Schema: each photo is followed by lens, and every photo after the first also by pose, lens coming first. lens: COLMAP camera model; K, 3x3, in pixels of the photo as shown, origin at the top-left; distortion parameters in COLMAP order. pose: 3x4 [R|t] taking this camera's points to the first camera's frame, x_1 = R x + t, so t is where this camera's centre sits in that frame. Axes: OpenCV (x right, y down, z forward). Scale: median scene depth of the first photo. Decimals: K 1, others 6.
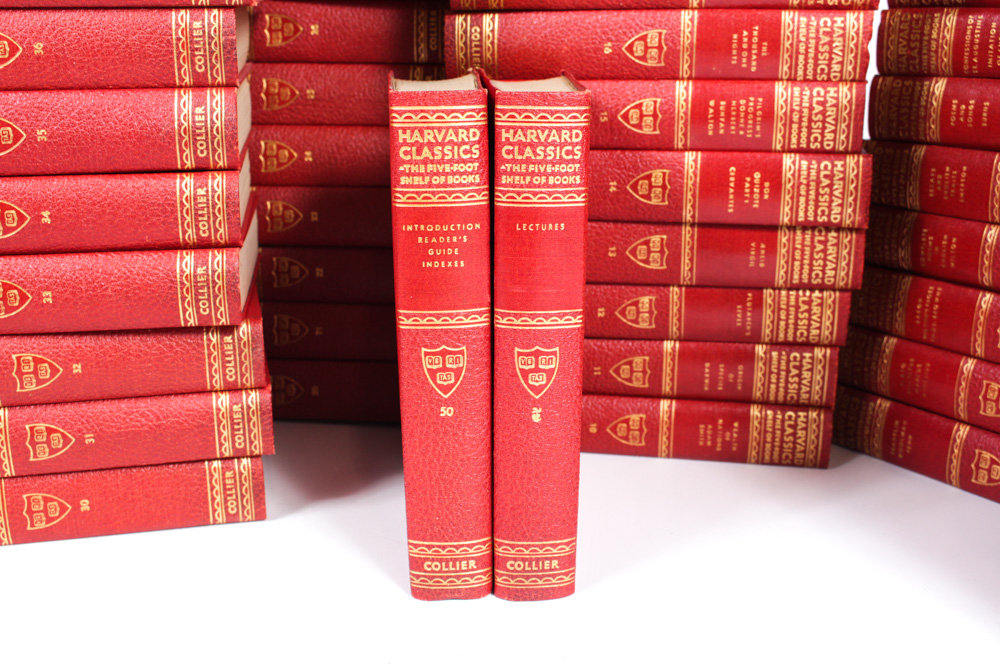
lens RADIAL K [[752.1, 0, 505.2], [0, 752.1, 334.5], [0, 0, 1]] dist [-0.012660, -0.000705]
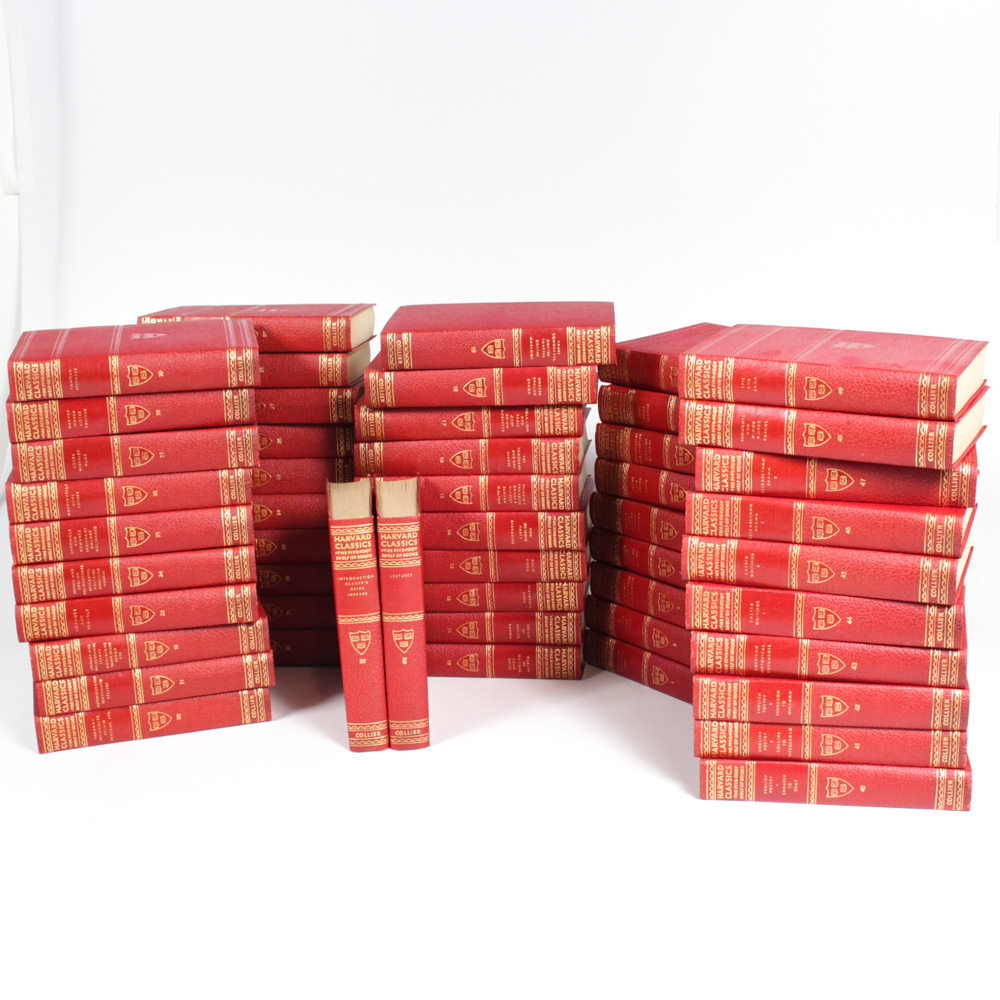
lens RADIAL K [[1198.4, 0, 496.5], [0, 1198.4, 499.5], [0, 0, 1]] dist [-0.012130, 0.000000]
pose [[0.998891, -0.046487, 0.007524, 0.250347], [0.046429, 0.998892, 0.007691, -0.306502], [-0.007873, -0.007333, 0.999942, -2.019203]]
